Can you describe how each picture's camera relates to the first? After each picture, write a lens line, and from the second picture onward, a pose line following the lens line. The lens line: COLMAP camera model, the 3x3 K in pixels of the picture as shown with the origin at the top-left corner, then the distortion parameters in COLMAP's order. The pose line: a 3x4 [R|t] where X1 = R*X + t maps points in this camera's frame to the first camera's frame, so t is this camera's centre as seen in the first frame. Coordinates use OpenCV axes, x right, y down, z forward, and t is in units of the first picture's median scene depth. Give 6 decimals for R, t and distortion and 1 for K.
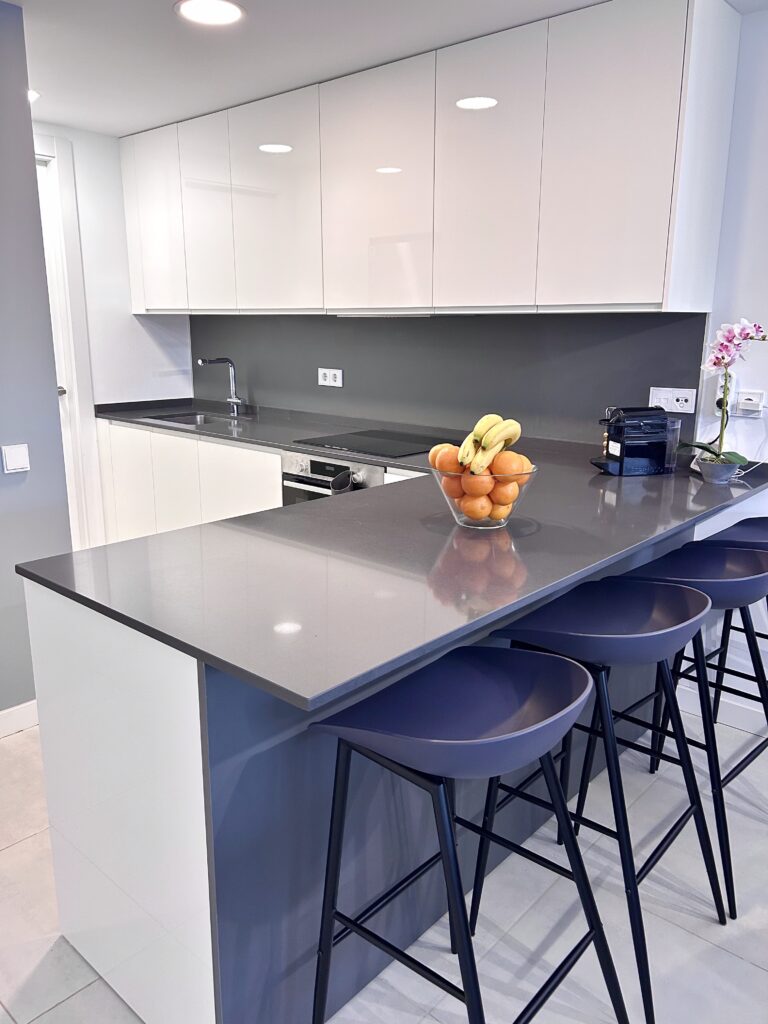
lens RADIAL K [[766.0, 0, 384.0], [0, 766.0, 524.6], [0, 0, 1]] dist [0.081032, -0.116679]
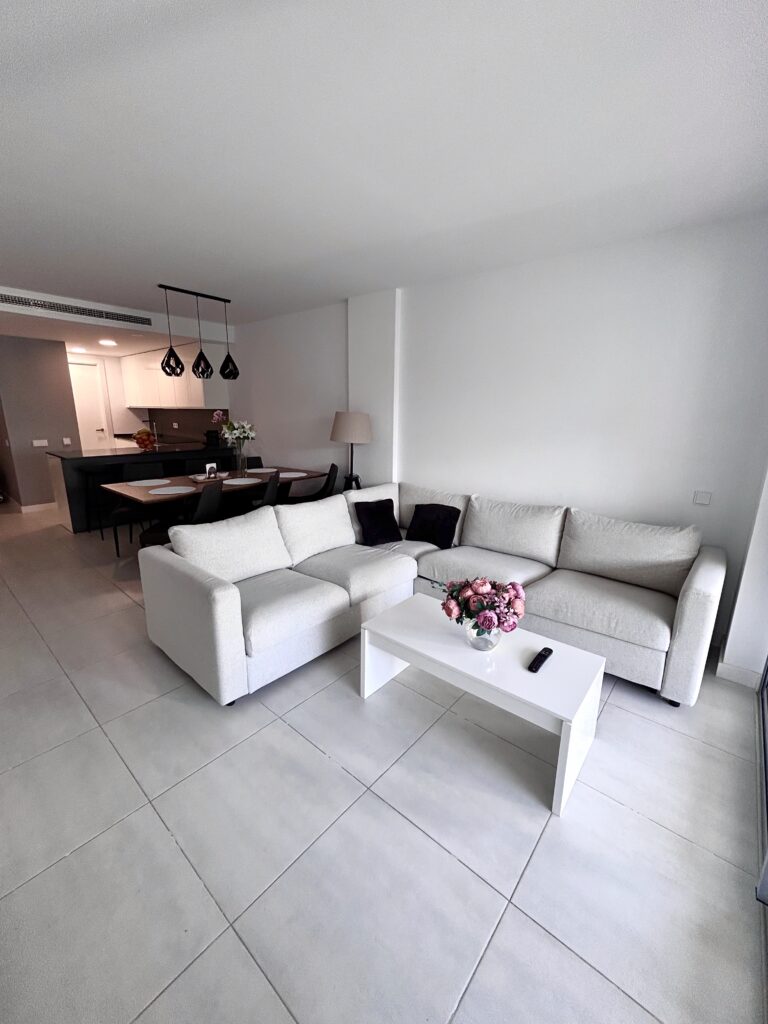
lens RADIAL K [[410.5, 0, 384.7], [0, 410.5, 508.9], [0, 0, 1]] dist [0.000583, 0.000141]
pose [[0.999758, 0.000858, 0.021985, 0.789014], [-0.000474, 0.999847, -0.017478, 0.208300], [-0.021997, 0.017463, 0.999606, -0.839467]]
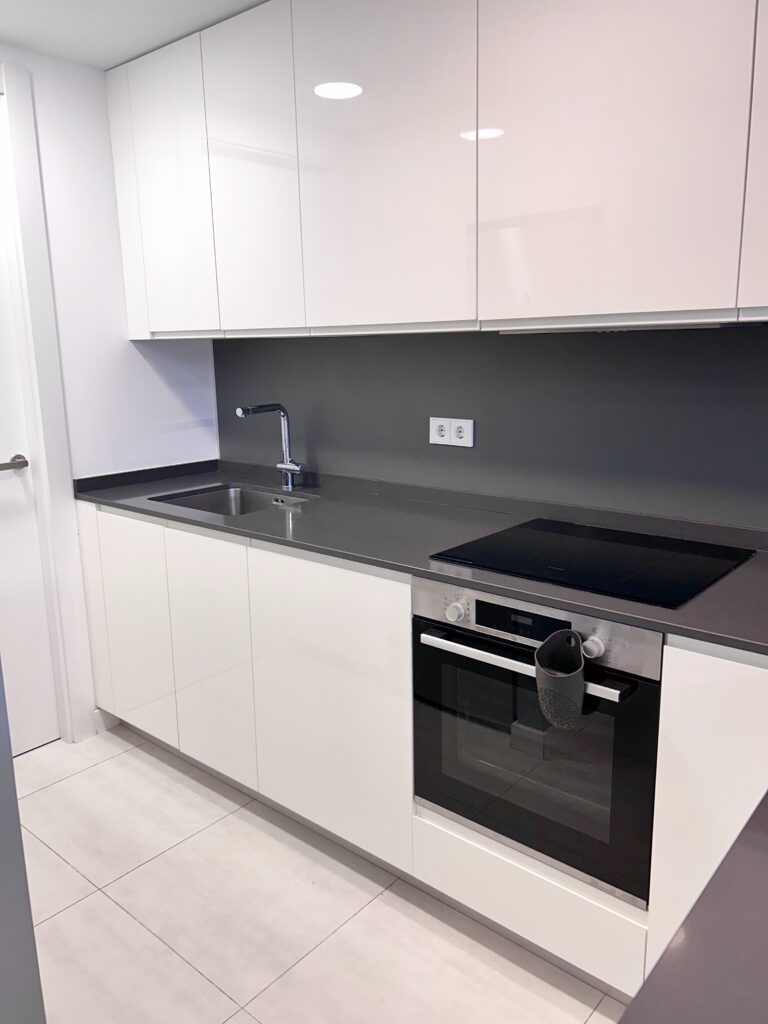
lens RADIAL K [[782.7, 0, 383.9], [0, 782.7, 516.7], [0, 0, 1]] dist [0.108214, -0.134265]
pose [[0.999563, -0.027878, 0.009868, -0.122928], [0.028241, 0.998845, -0.038877, -0.091914], [-0.008773, 0.039139, 0.999195, 0.338701]]
